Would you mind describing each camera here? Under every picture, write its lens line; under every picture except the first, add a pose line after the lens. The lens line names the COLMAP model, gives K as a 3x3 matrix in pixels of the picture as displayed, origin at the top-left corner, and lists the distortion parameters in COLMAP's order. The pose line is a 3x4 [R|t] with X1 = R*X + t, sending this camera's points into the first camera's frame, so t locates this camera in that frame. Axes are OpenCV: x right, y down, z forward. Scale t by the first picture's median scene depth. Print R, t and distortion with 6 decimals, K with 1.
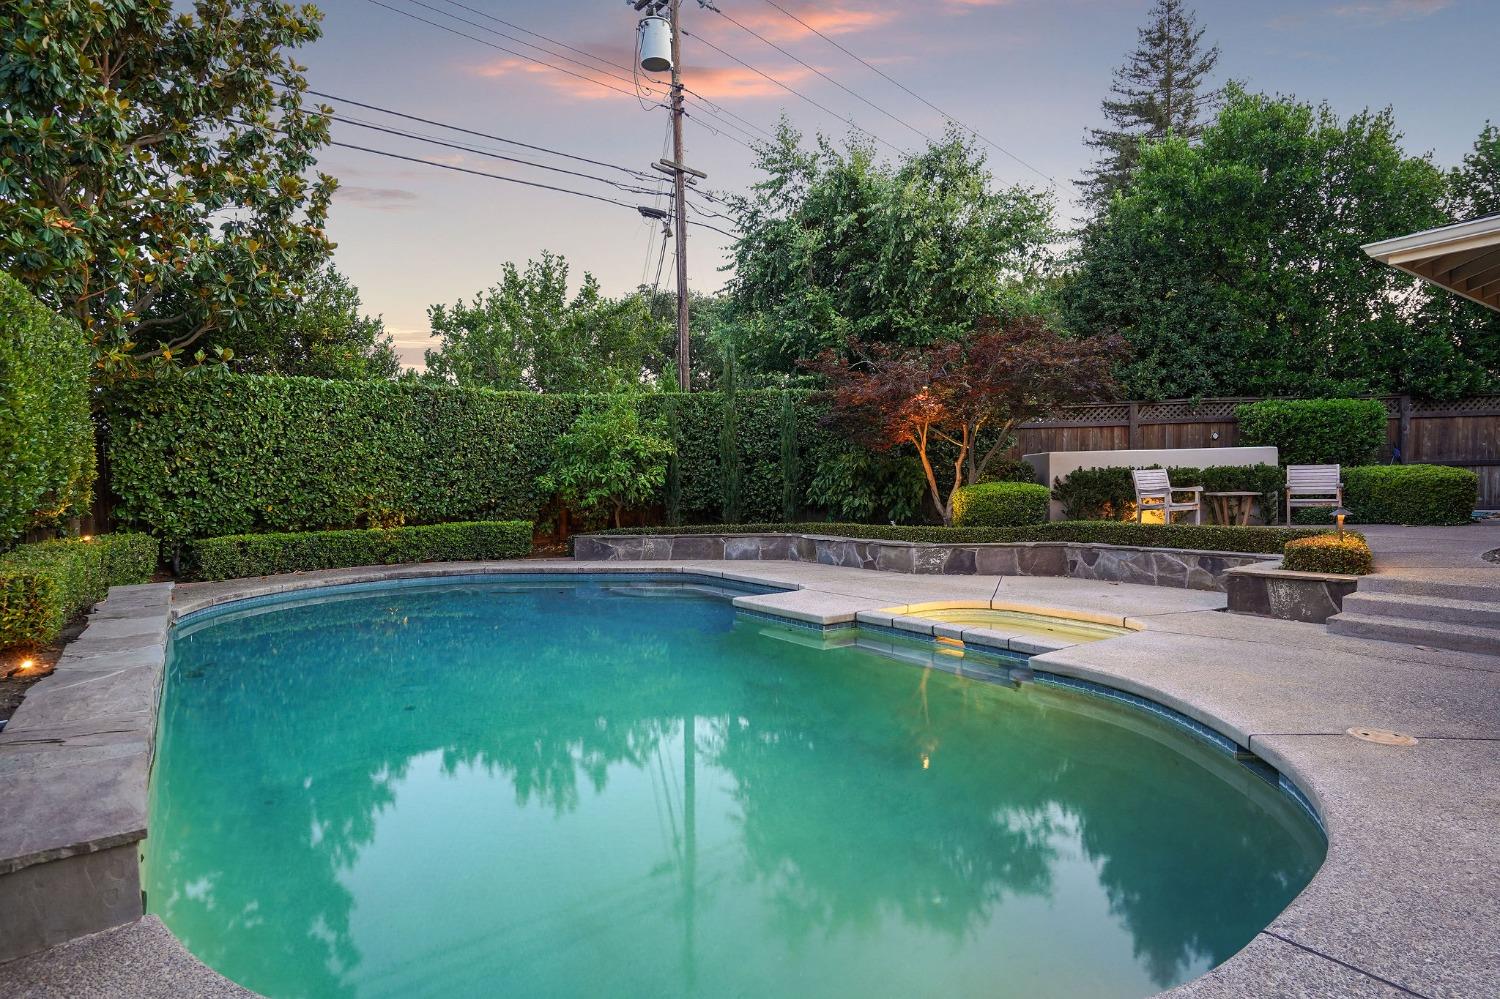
lens RADIAL K [[838.6, 0, 751.9], [0, 838.6, 487.3], [0, 0, 1]] dist [-0.005716, 0.015738]
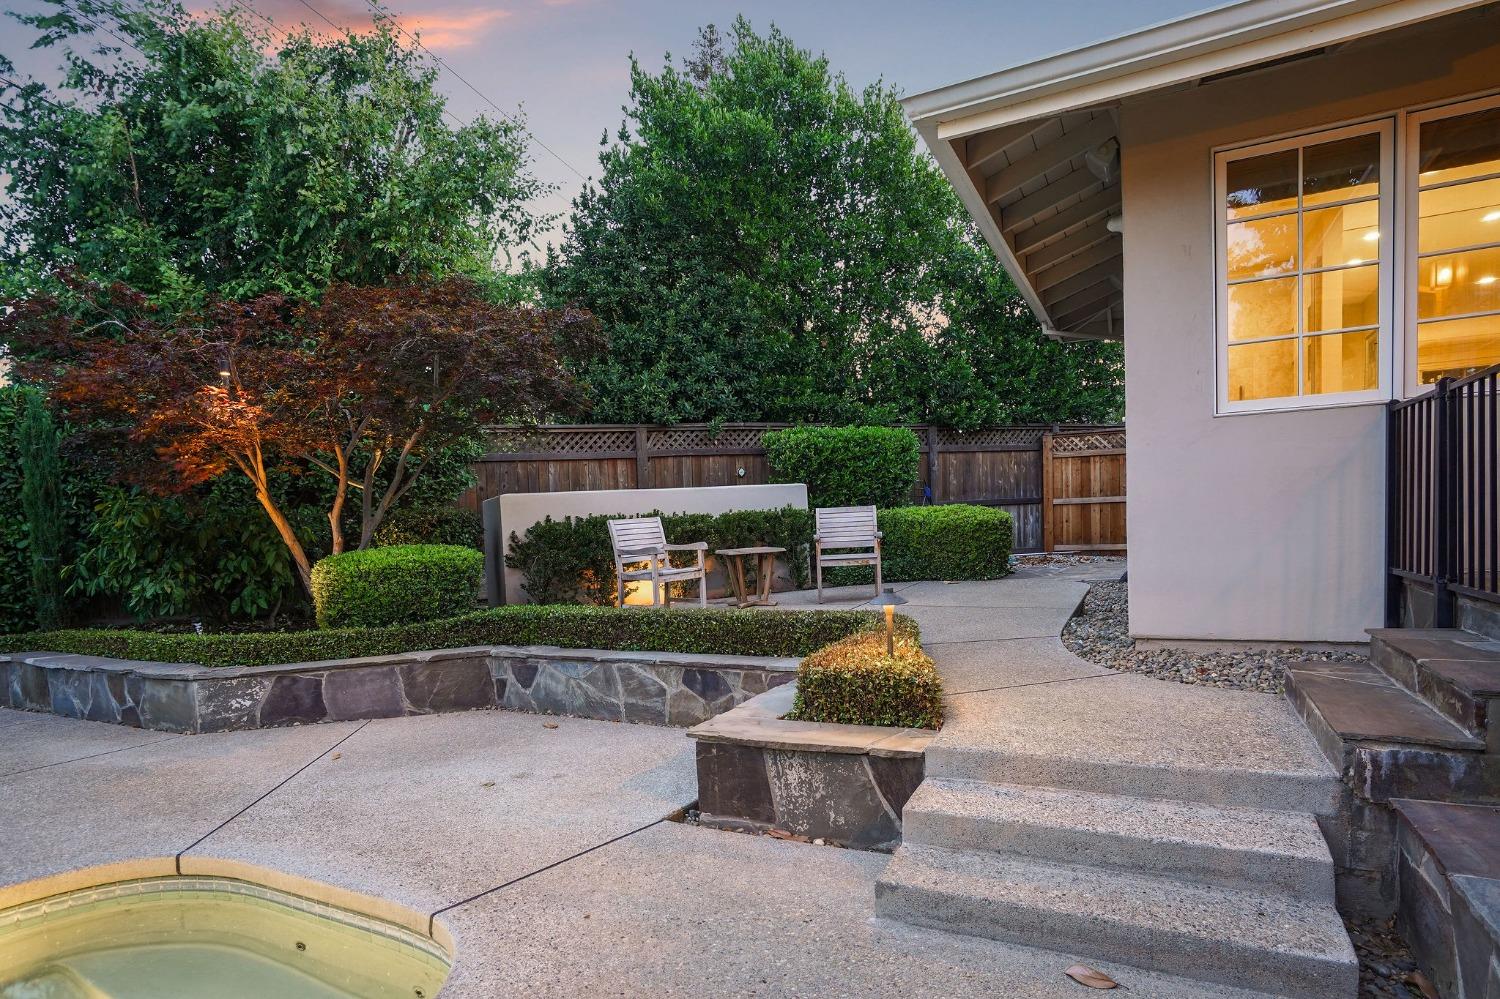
lens RADIAL K [[786.5, 0, 752.1], [0, 786.5, 512.8], [0, 0, 1]] dist [-0.000184, 0.001106]
pose [[0.894935, -0.019916, 0.445751, 0.258664], [0.032342, 0.999271, -0.020287, -0.009134], [-0.445022, 0.032572, 0.894927, 0.377783]]
